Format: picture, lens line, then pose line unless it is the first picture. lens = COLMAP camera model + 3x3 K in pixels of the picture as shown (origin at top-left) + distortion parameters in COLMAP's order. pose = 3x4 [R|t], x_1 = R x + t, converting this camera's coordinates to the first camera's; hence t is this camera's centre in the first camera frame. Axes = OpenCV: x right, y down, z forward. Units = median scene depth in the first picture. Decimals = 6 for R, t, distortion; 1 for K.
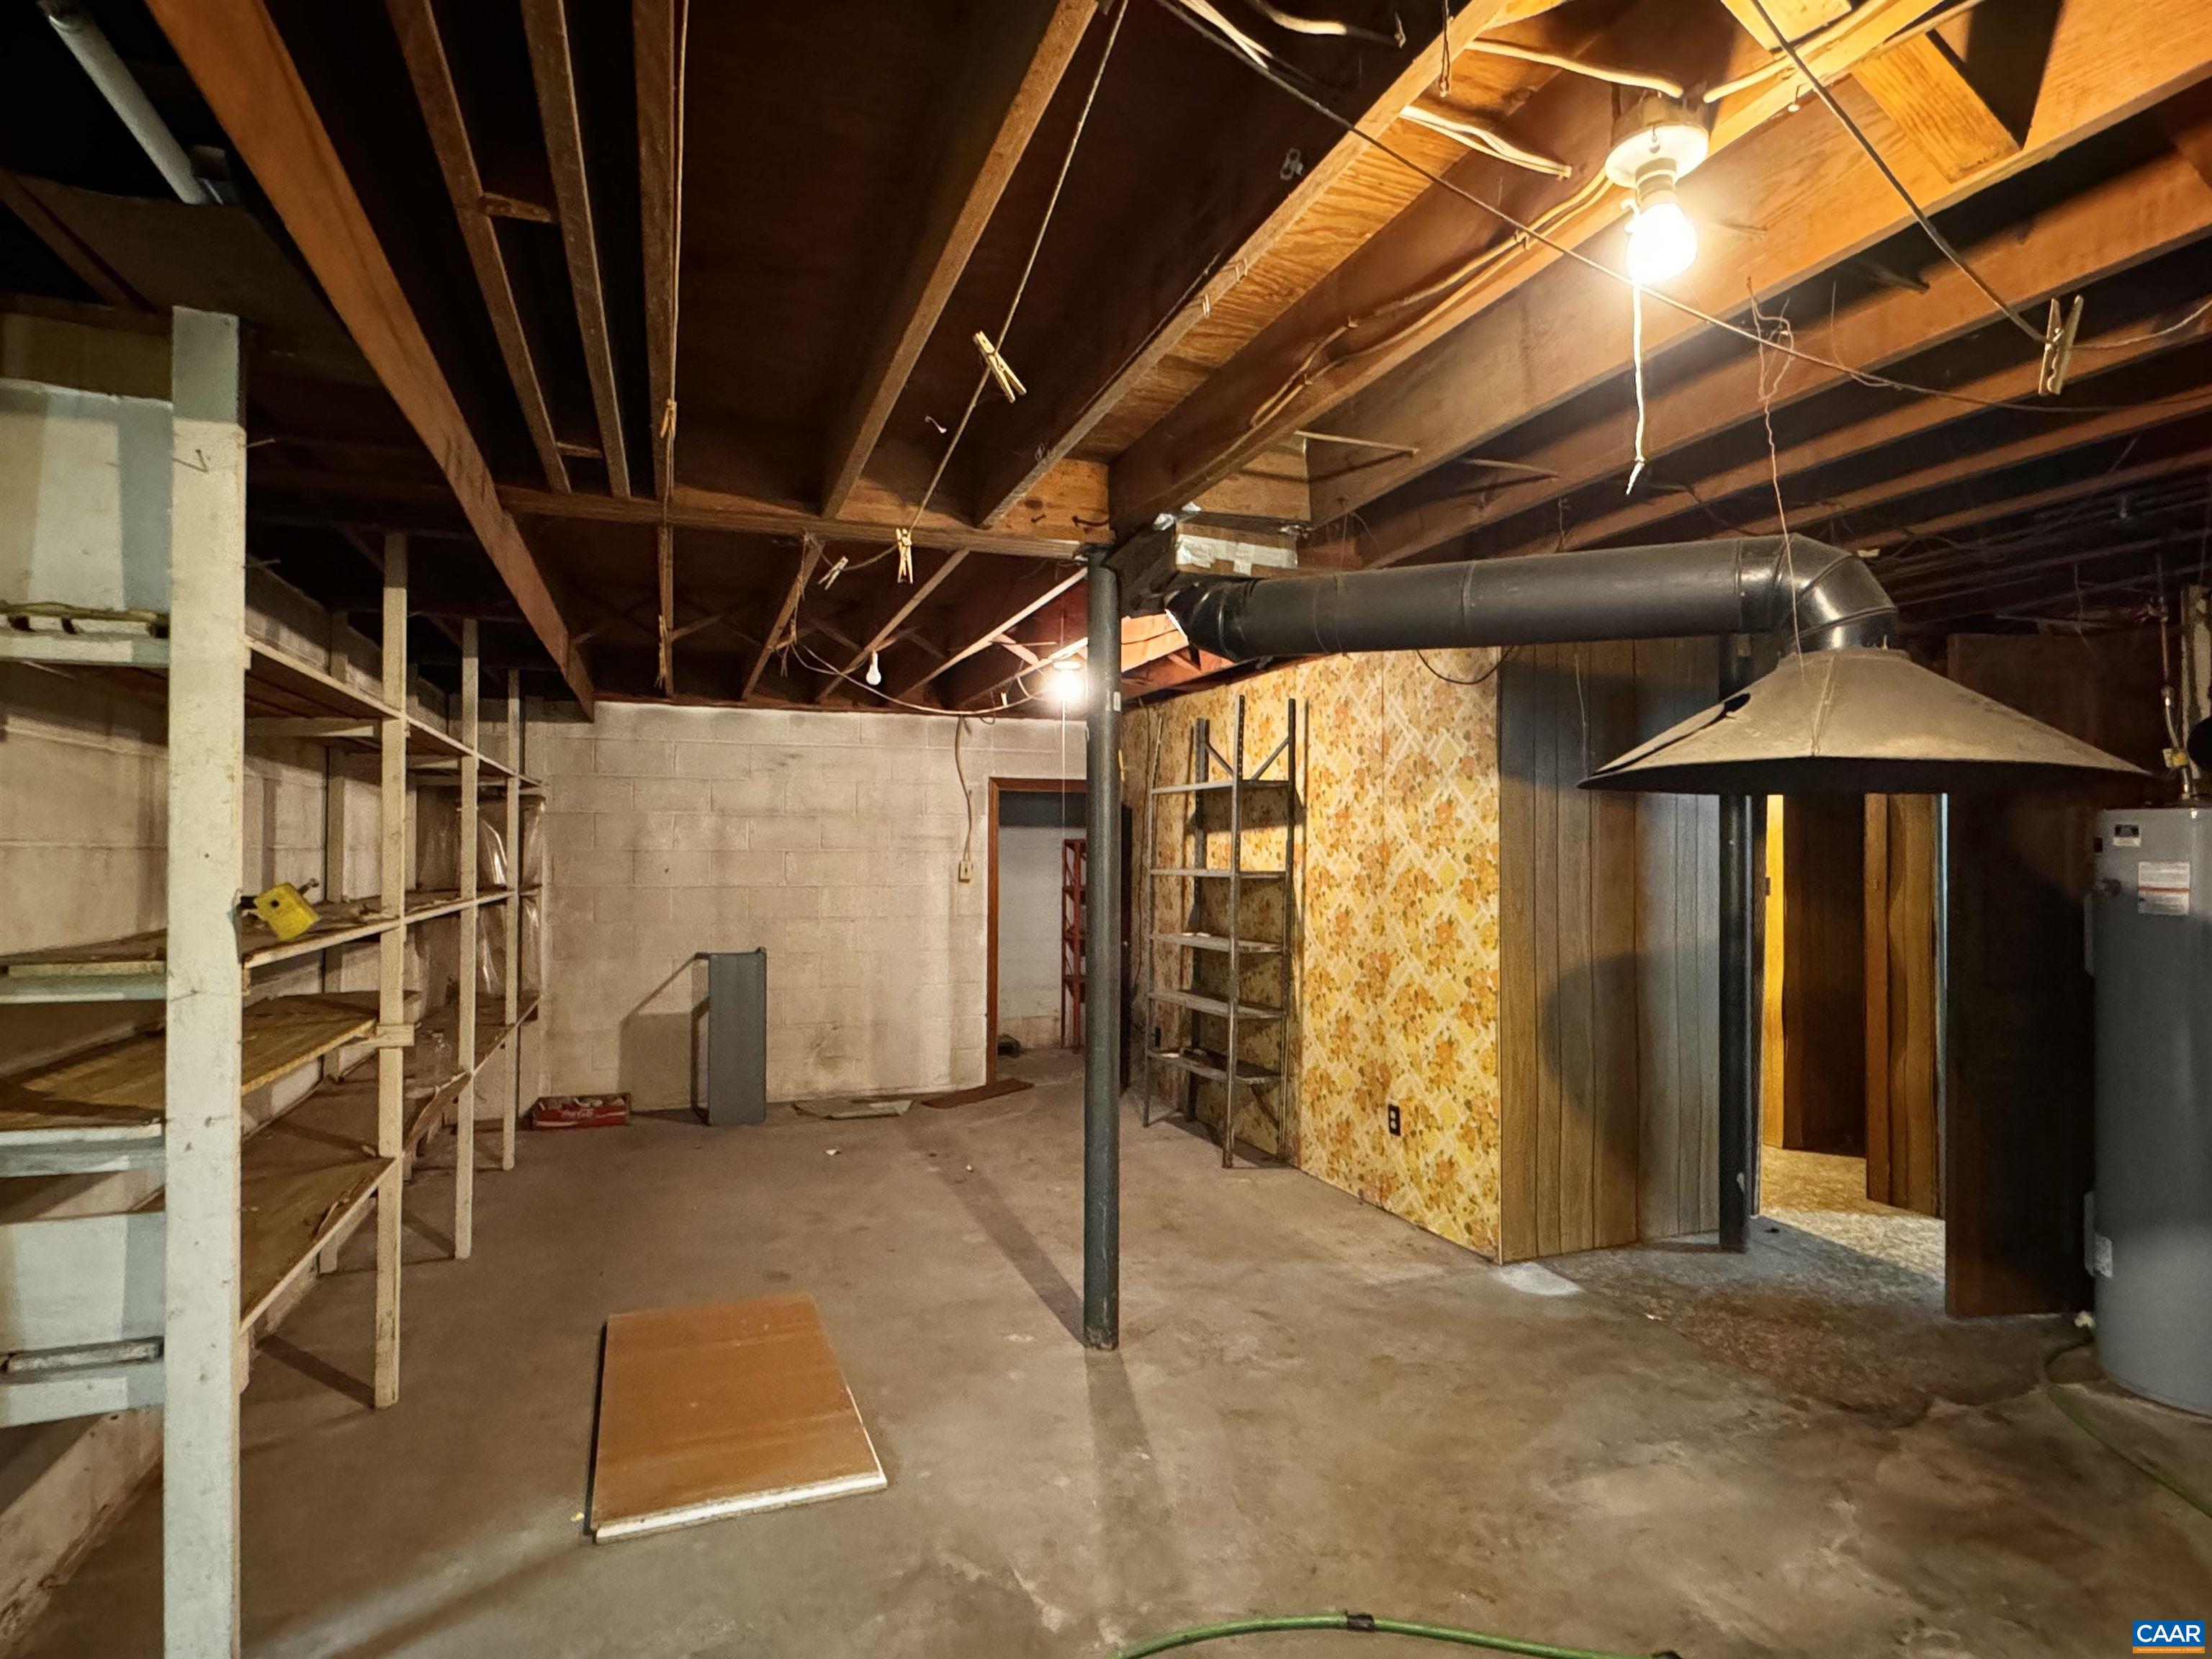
lens RADIAL K [[1188.0, 0, 1103.5], [0, 1188.0, 838.4], [0, 0, 1]] dist [0.000627, 0.000105]
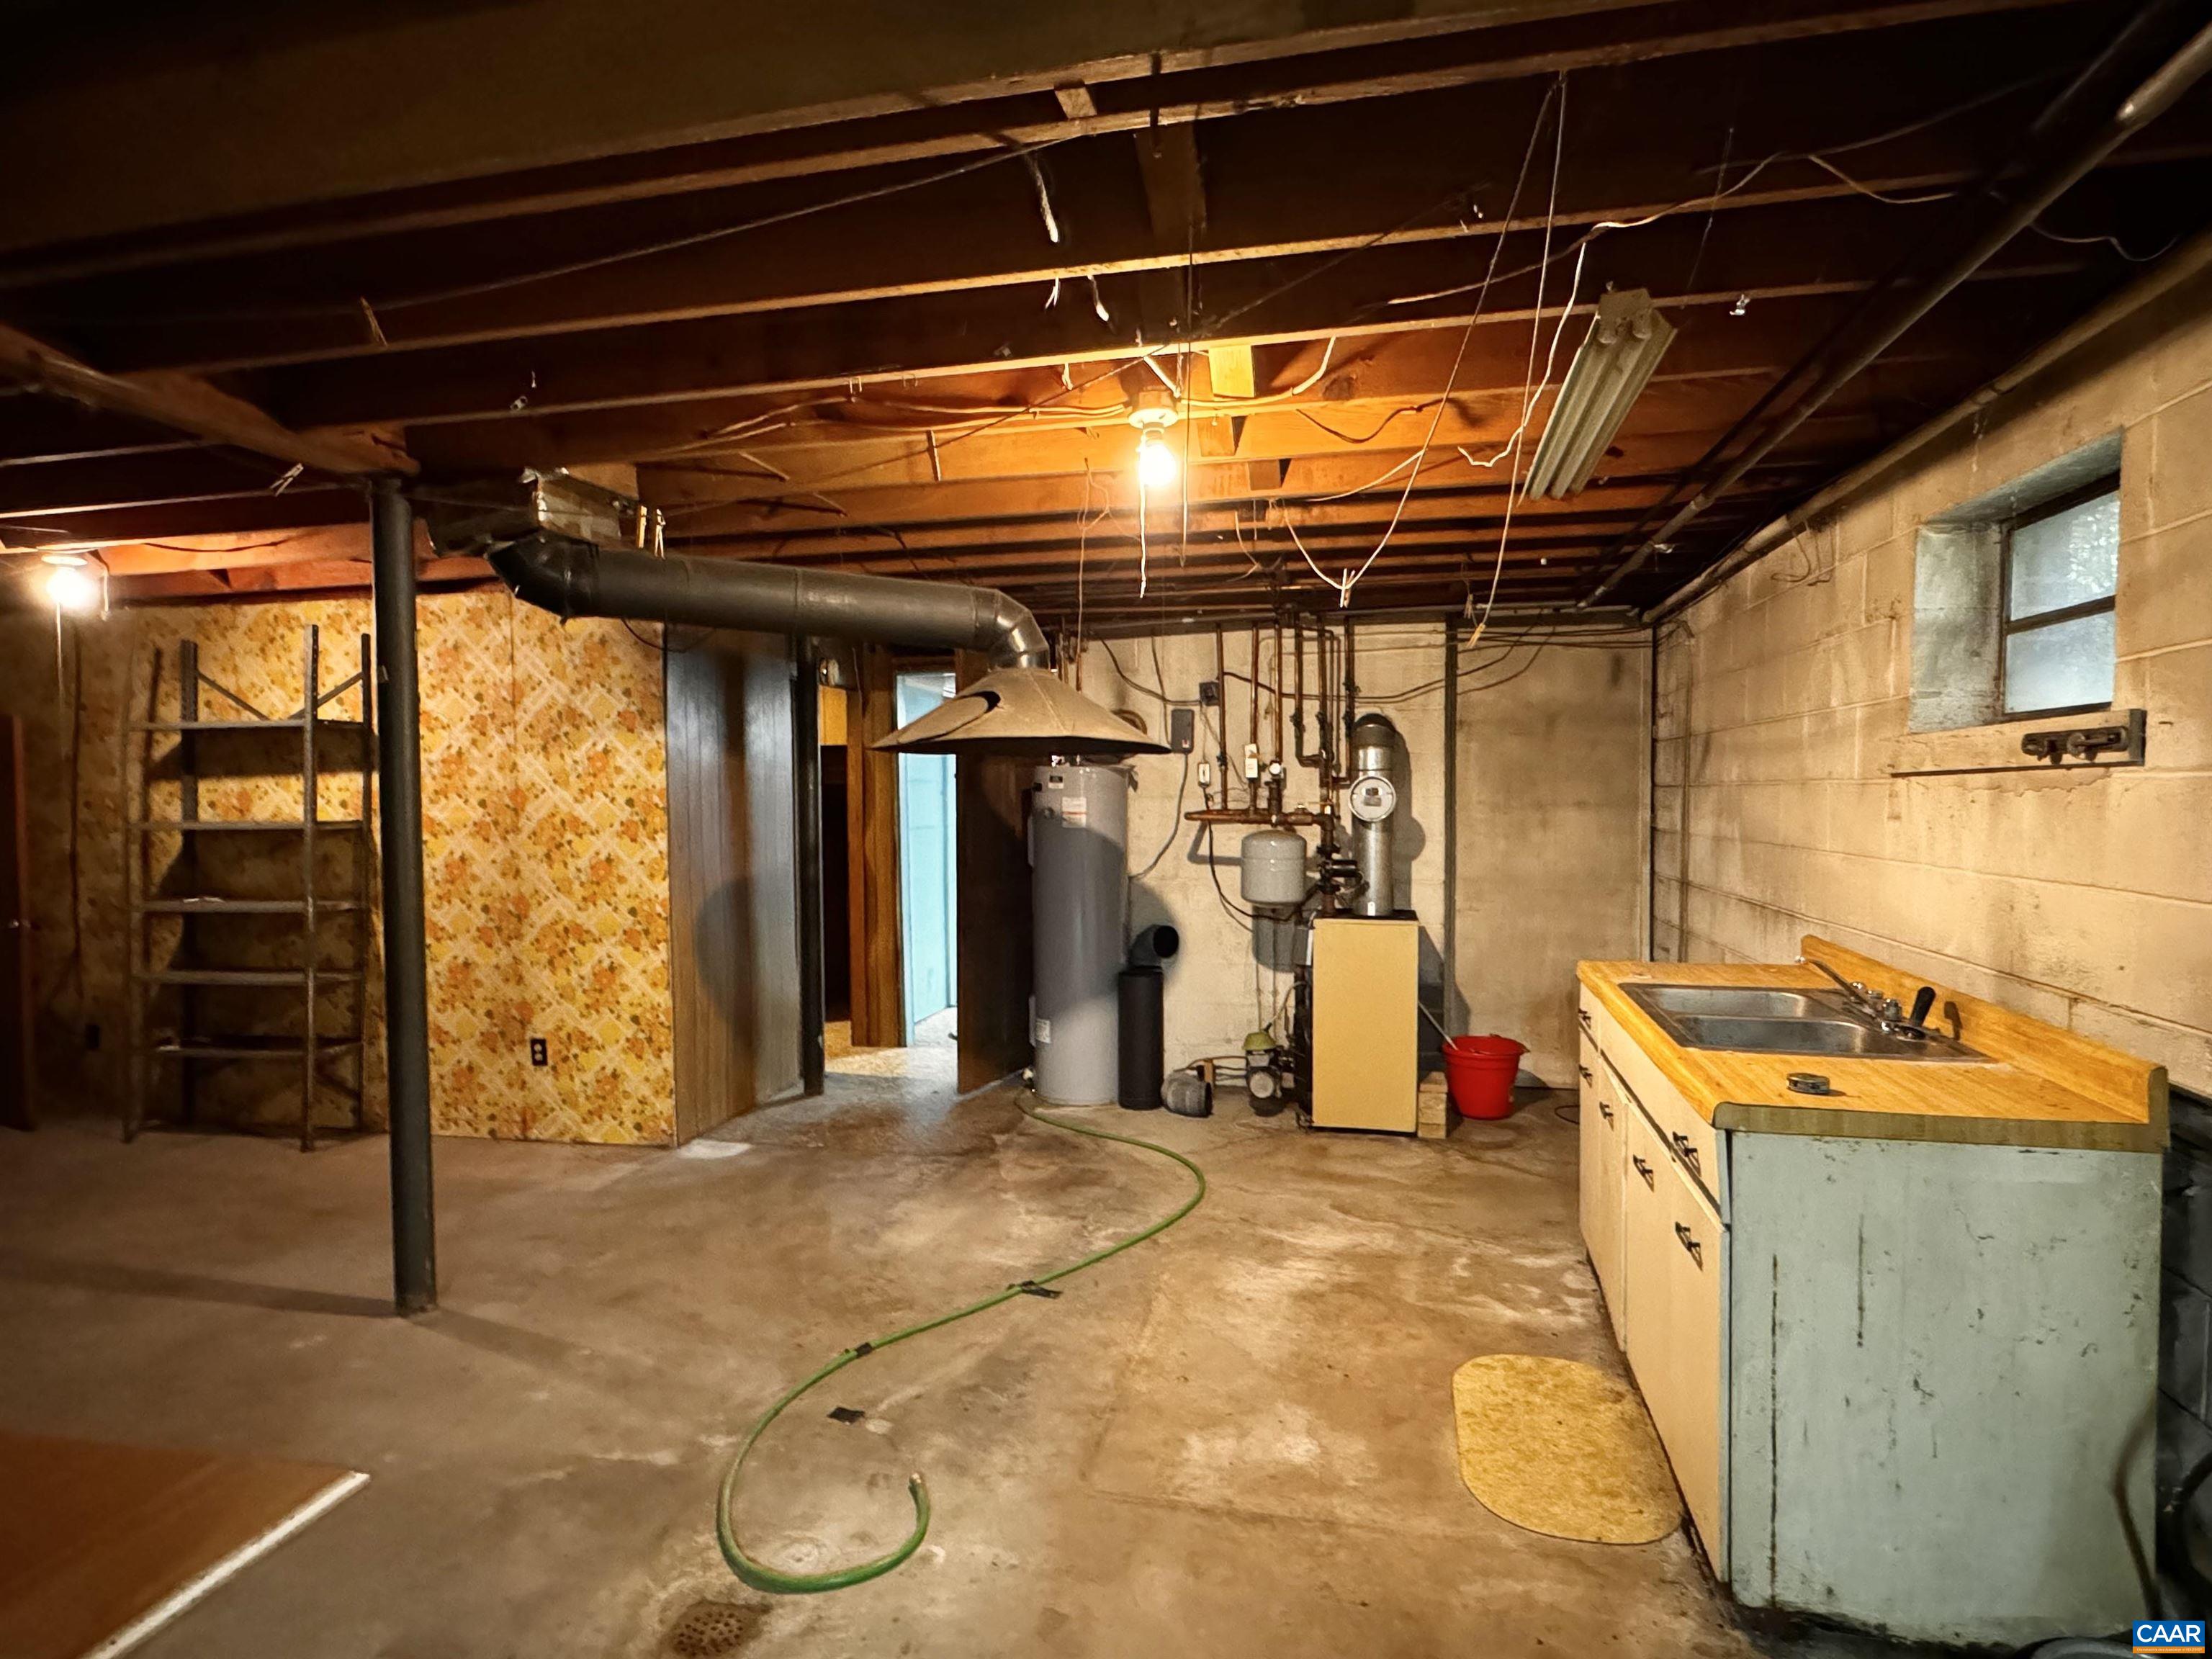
lens RADIAL K [[1188.0, 0, 1103.5], [0, 1188.0, 838.4], [0, 0, 1]] dist [0.000627, 0.000105]
pose [[0.545482, -0.039958, 0.837170, -0.392615], [0.001488, 0.998907, 0.046708, -0.000816], [-0.838121, -0.024233, 0.544945, 0.012004]]
